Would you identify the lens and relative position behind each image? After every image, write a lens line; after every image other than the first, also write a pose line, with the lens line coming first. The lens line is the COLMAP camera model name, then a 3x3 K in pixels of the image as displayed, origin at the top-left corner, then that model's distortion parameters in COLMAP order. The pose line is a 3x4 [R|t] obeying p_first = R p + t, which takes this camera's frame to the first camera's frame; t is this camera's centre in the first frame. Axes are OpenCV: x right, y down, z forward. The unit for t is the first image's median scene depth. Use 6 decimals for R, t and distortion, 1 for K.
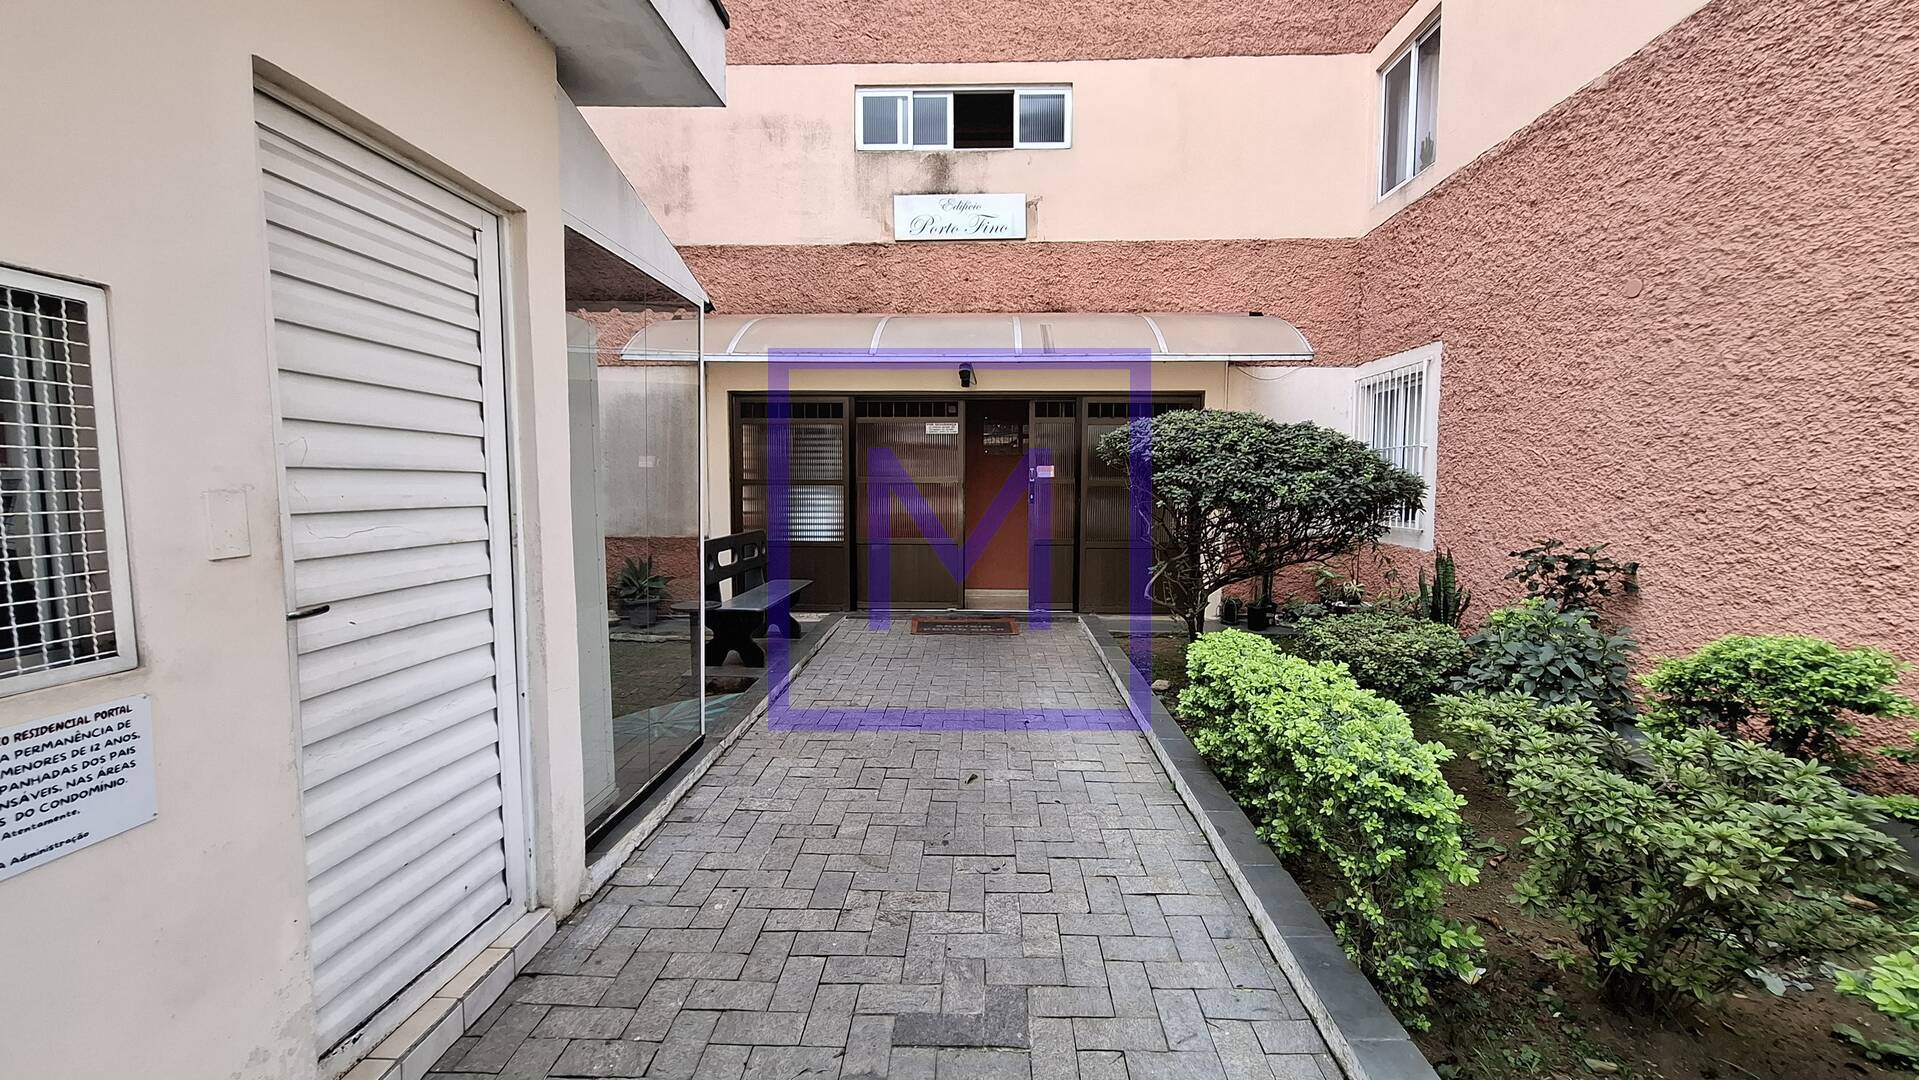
lens RADIAL K [[768.1, 0, 970.4], [0, 768.1, 544.7], [0, 0, 1]] dist [-0.003118, 0.002050]
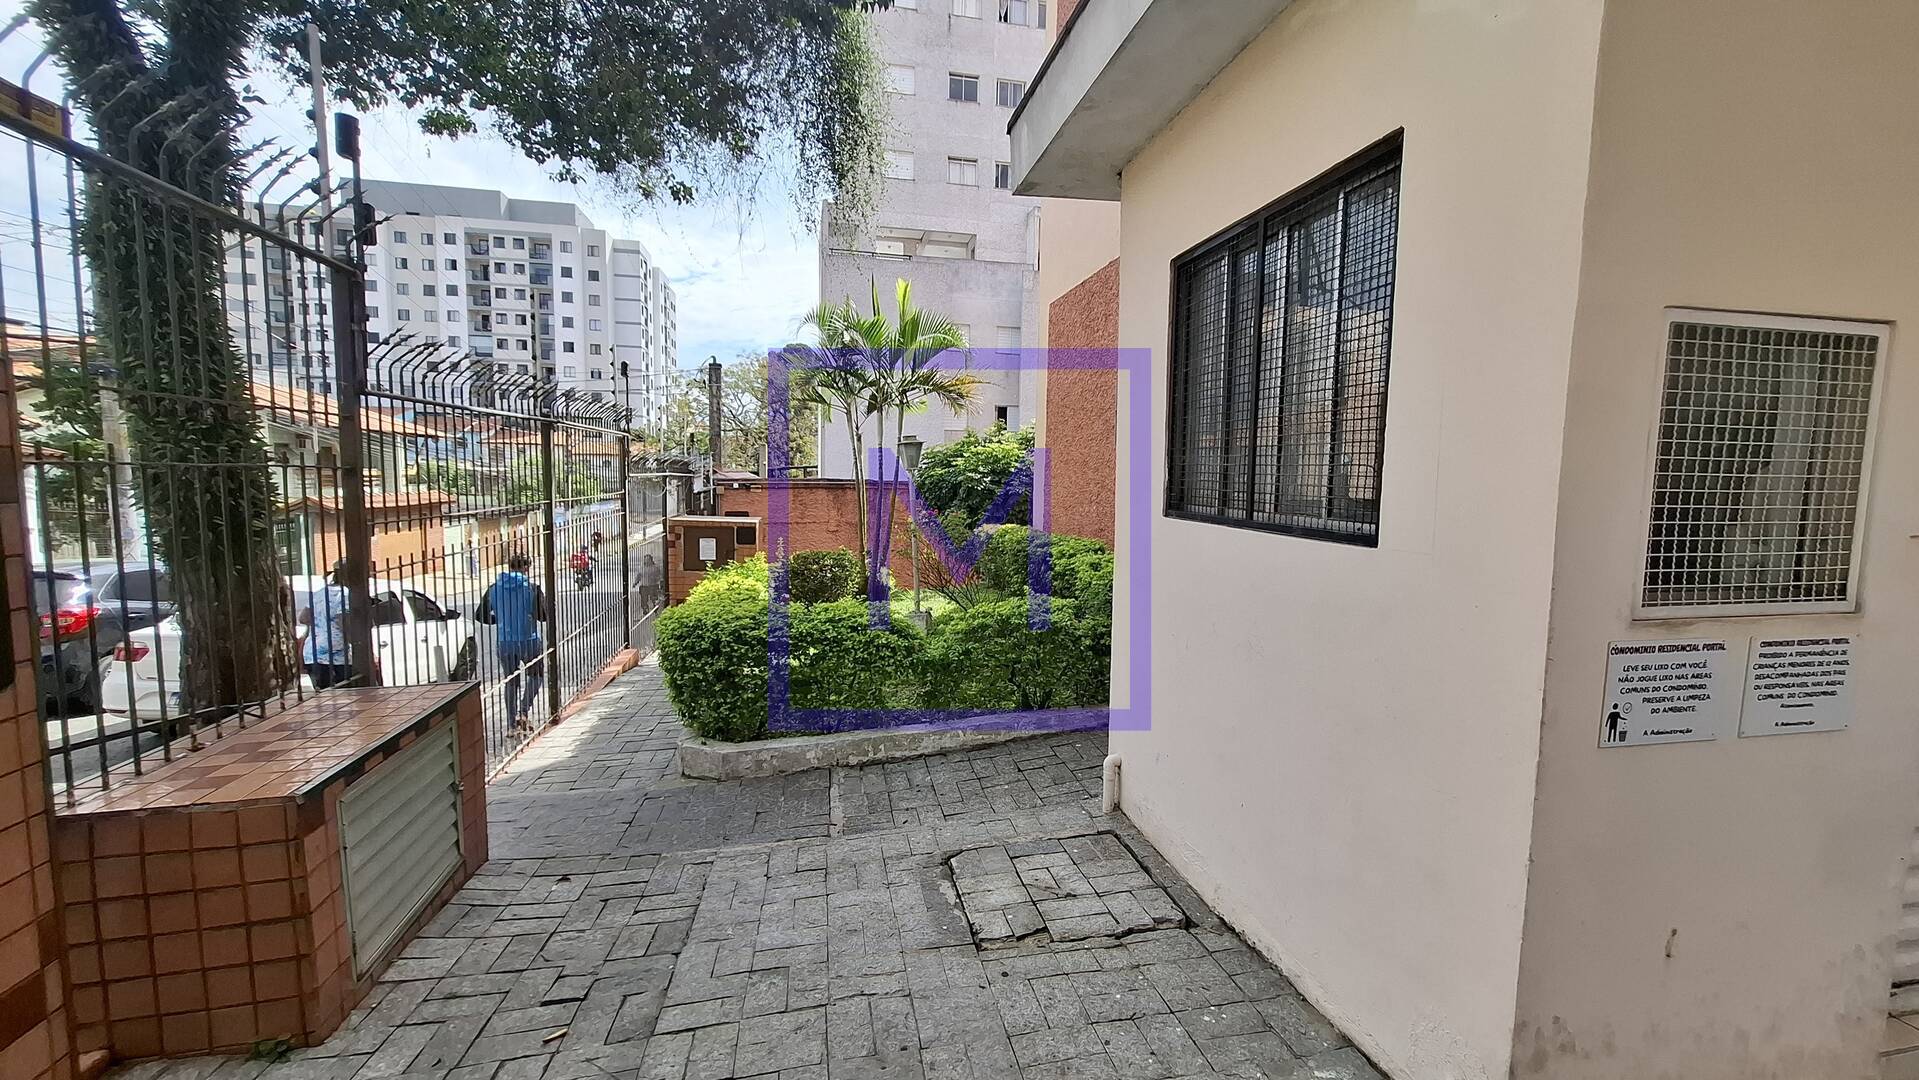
lens RADIAL K [[768.1, 0, 964.9], [0, 768.1, 548.8], [0, 0, 1]] dist [-0.003118, 0.002050]
pose [[0.233821, 0.096301, -0.967499, -0.189204], [-0.095537, 0.992543, 0.075705, 0.103297], [0.967575, 0.074731, 0.241278, -0.839440]]
